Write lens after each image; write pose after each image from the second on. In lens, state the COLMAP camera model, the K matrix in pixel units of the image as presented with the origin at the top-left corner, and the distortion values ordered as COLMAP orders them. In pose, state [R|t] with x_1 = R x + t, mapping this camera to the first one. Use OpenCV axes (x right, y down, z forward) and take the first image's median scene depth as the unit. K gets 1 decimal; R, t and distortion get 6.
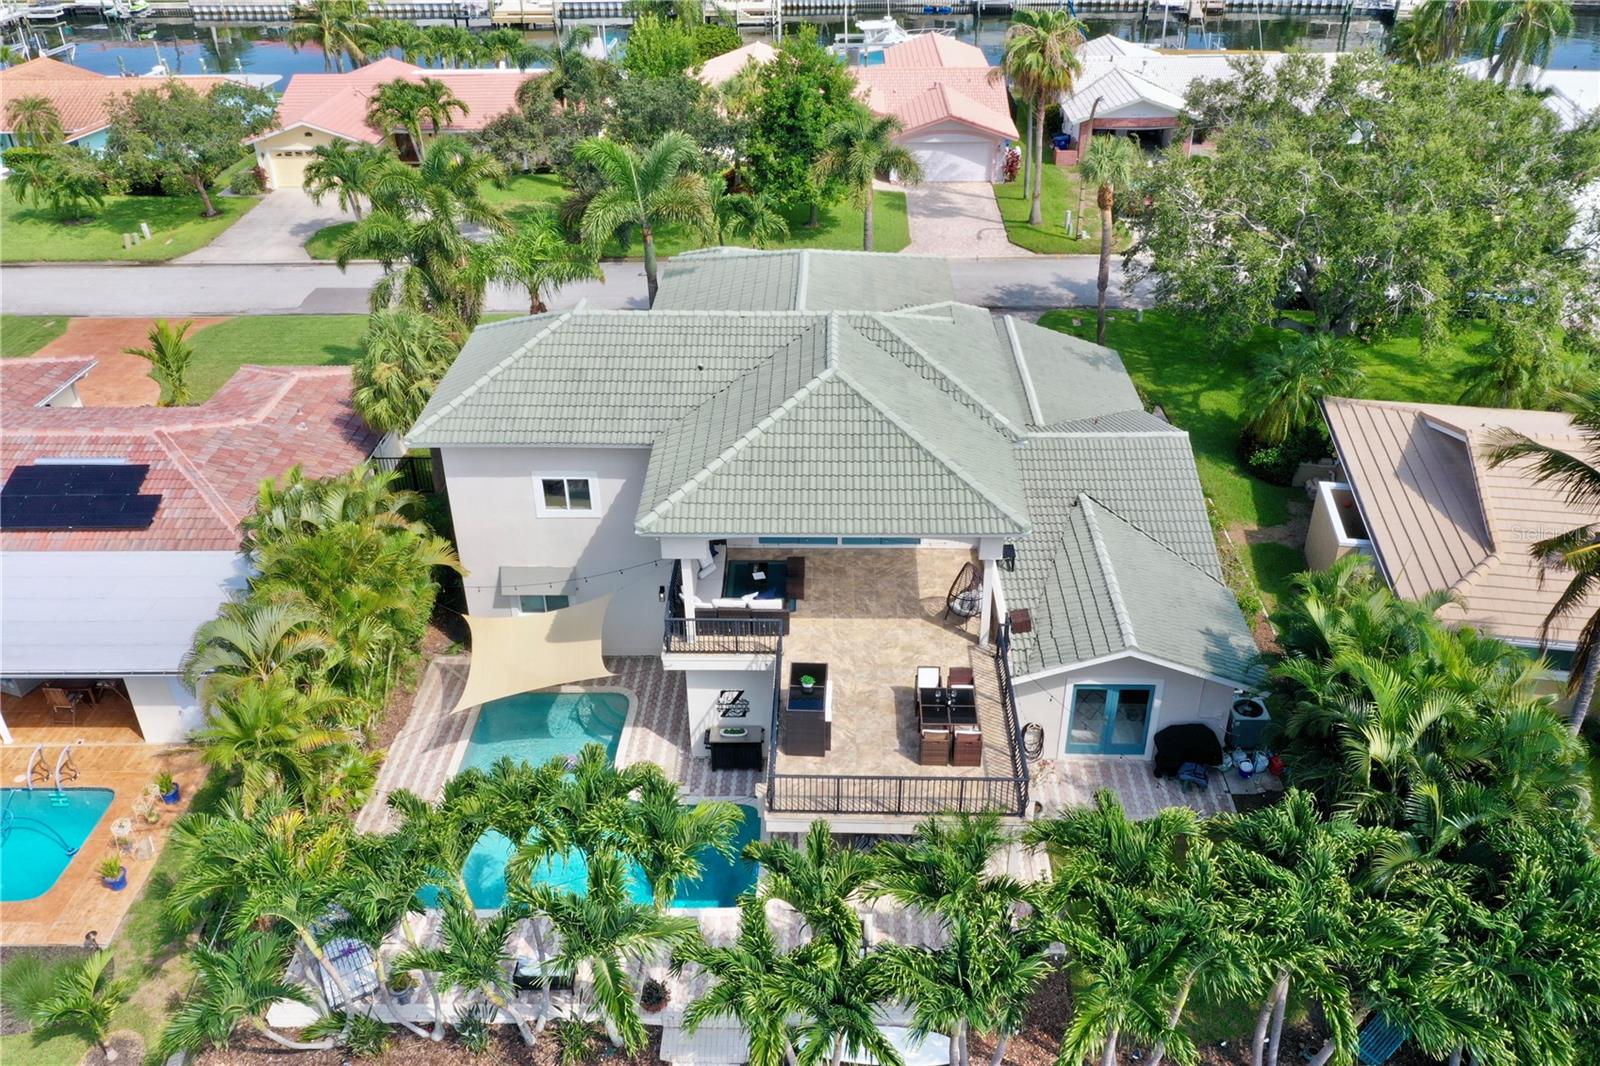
lens RADIAL K [[1283.8, 0, 800.0], [0, 1283.8, 533.0], [0, 0, 1]] dist [0.011802, 0.012995]
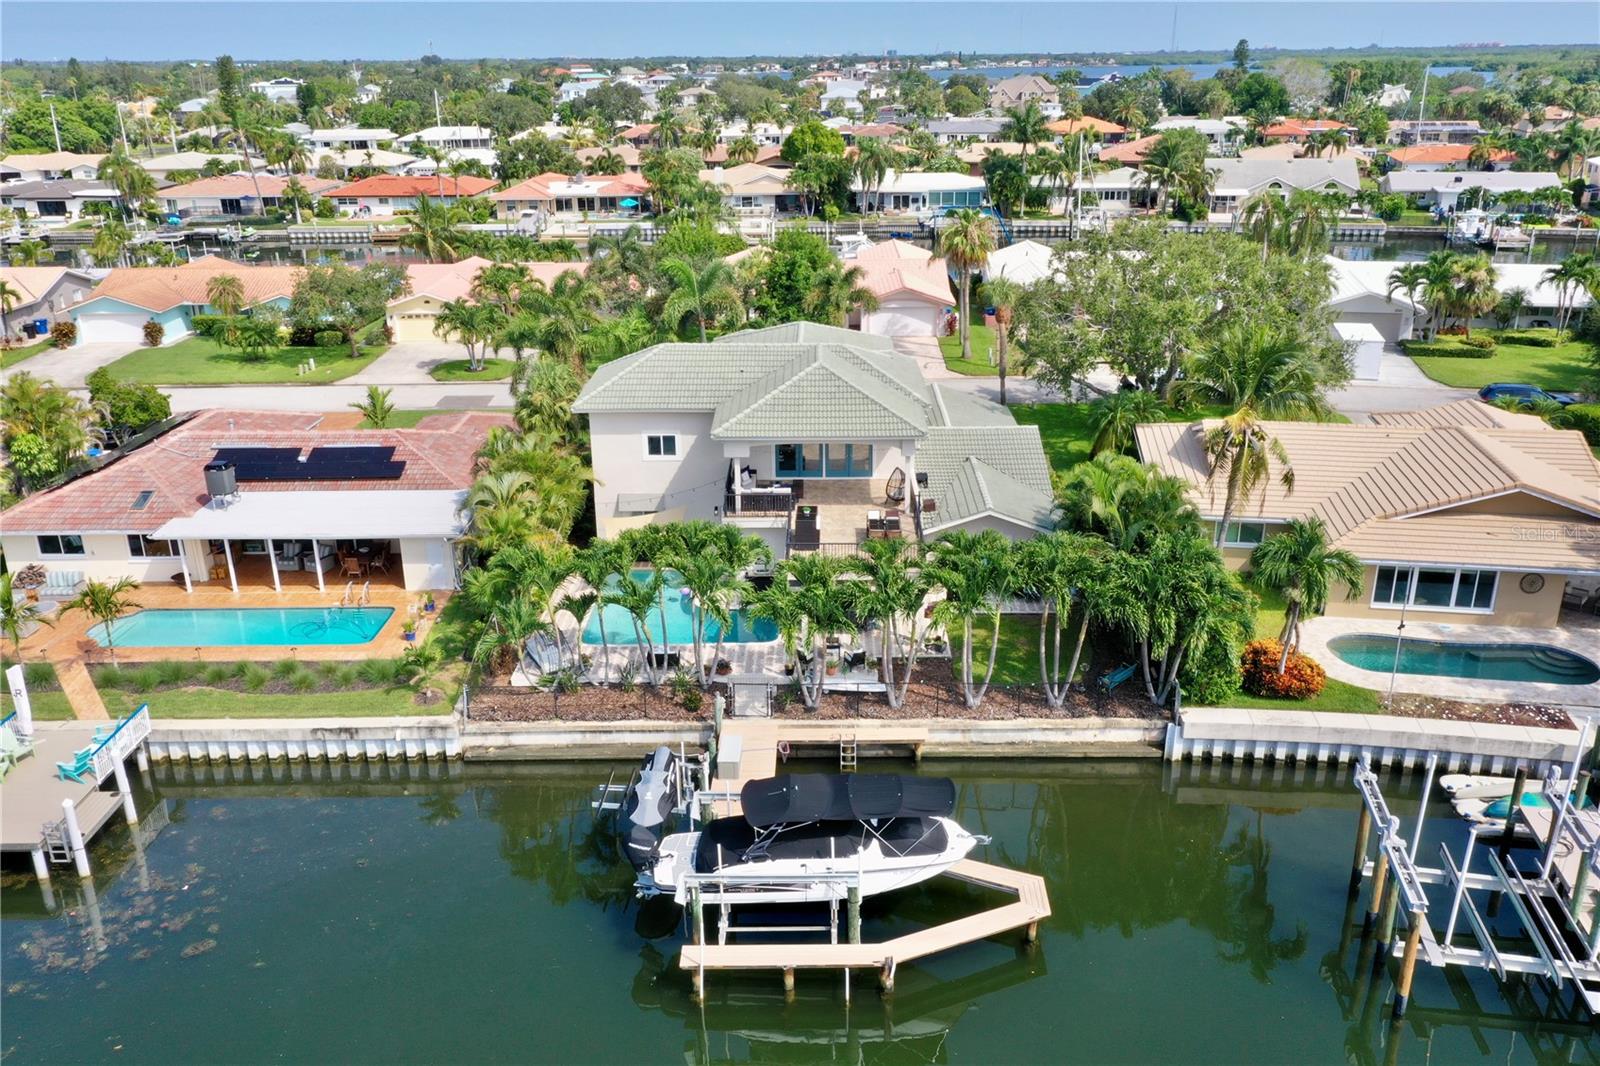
lens RADIAL K [[1283.8, 0, 800.0], [0, 1283.8, 533.0], [0, 0, 1]] dist [0.011802, 0.012995]
pose [[0.999940, -0.001103, 0.010920, -0.014897], [0.003038, 0.983886, -0.178771, 0.302416], [-0.010547, 0.178793, 0.983830, -0.501423]]
